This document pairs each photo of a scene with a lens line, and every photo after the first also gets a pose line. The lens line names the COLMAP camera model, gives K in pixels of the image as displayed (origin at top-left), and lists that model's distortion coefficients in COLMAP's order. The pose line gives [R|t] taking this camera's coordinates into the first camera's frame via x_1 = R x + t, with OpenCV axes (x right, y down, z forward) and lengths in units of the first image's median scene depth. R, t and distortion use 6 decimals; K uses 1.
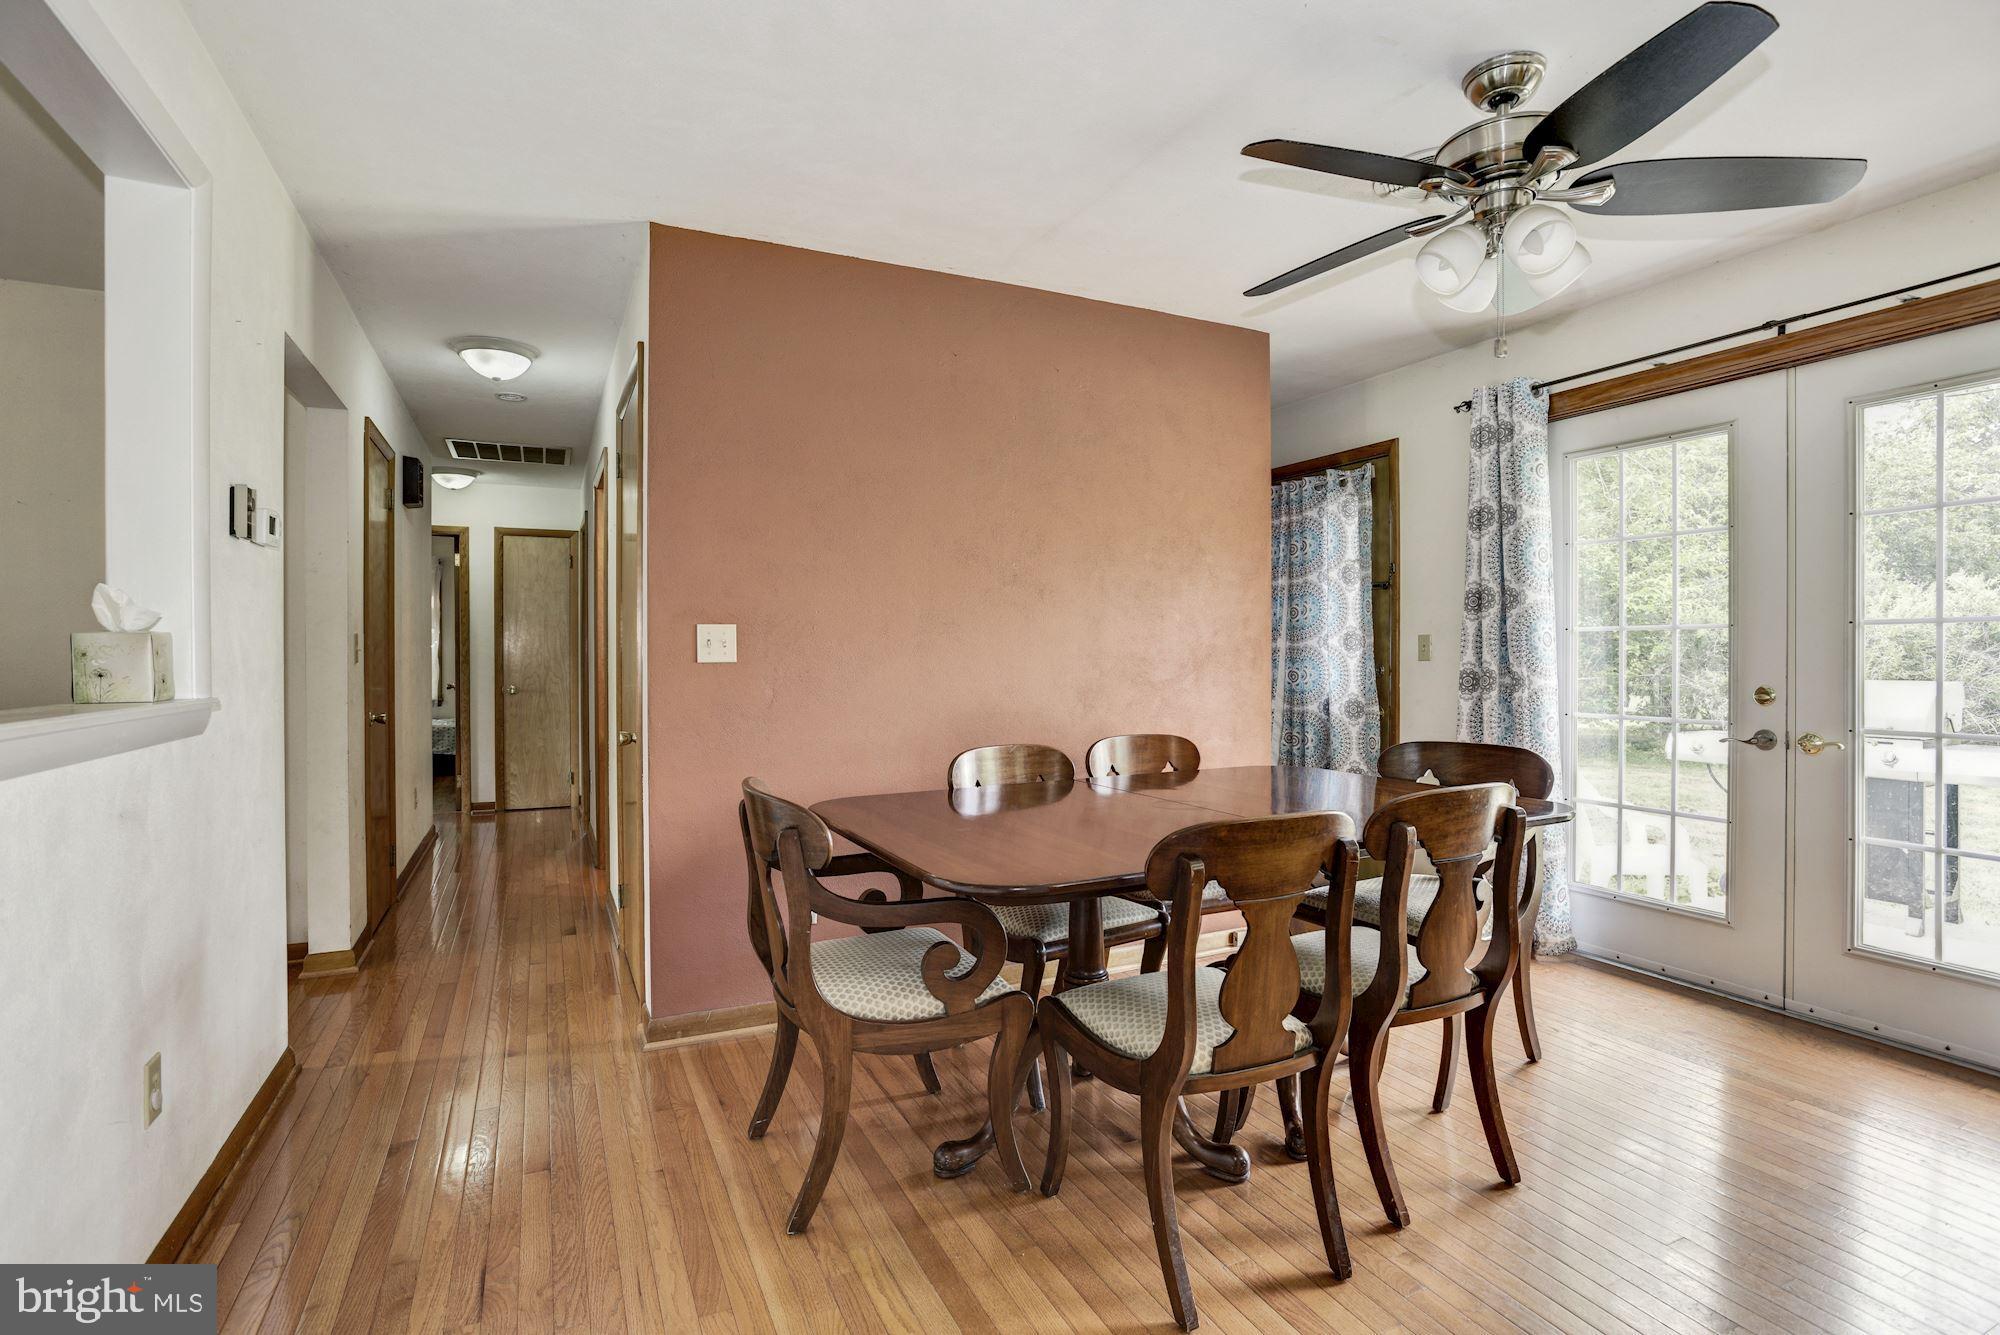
lens RADIAL K [[965.5, 0, 1019.3], [0, 965.5, 657.6], [0, 0, 1]] dist [-0.021042, 0.000948]
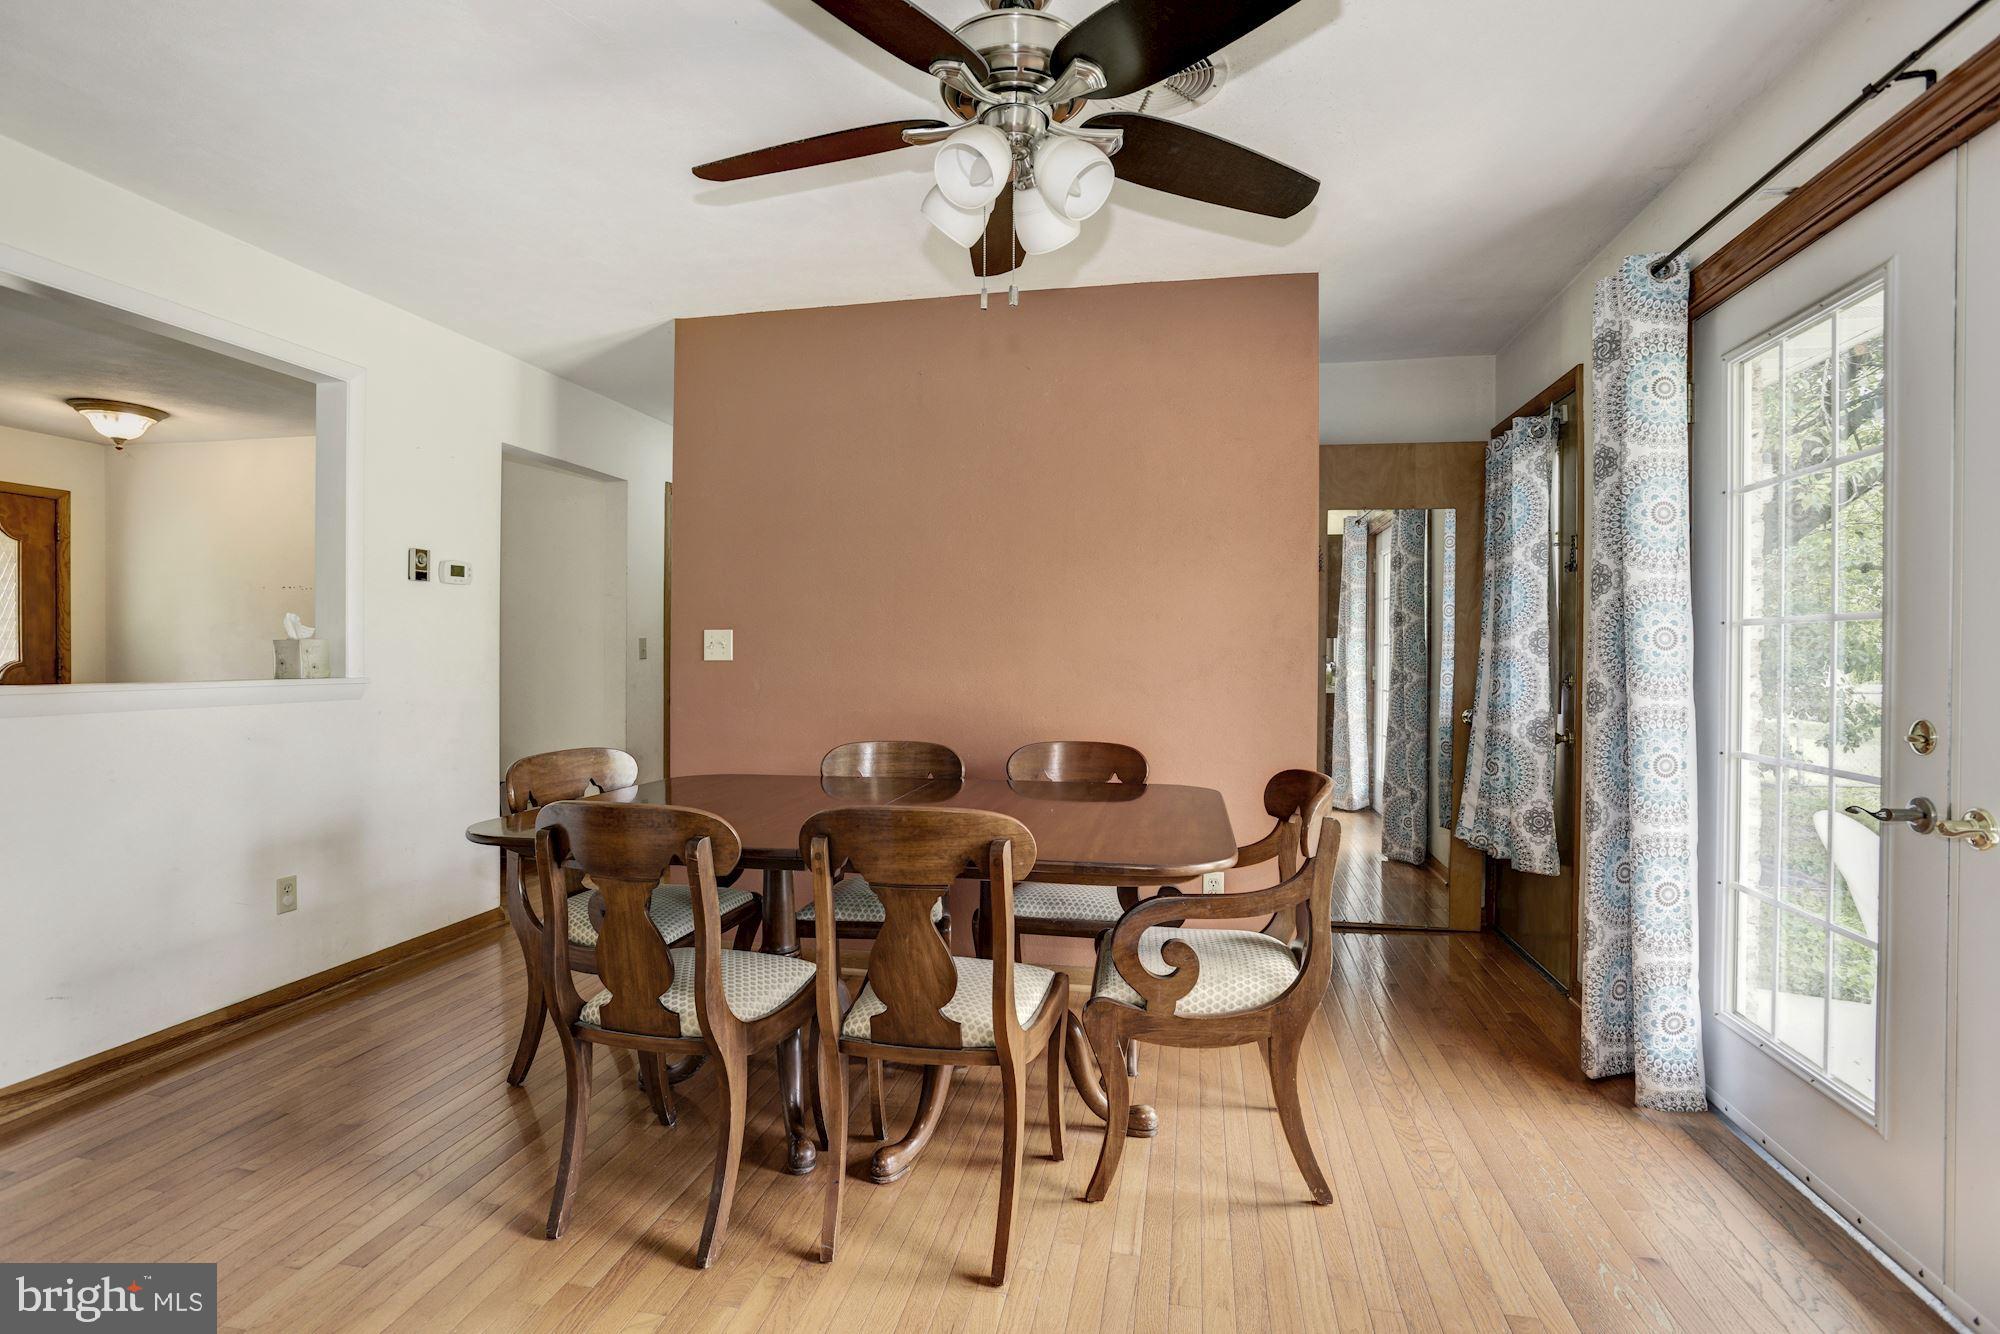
lens RADIAL K [[965.5, 0, 1007.3], [0, 965.5, 660.3], [0, 0, 1]] dist [-0.021042, 0.000948]
pose [[0.791302, 0.010433, -0.611337, 0.638690], [-0.008091, 0.999946, 0.006592, -0.005020], [0.611373, -0.000270, 0.791343, 0.203647]]
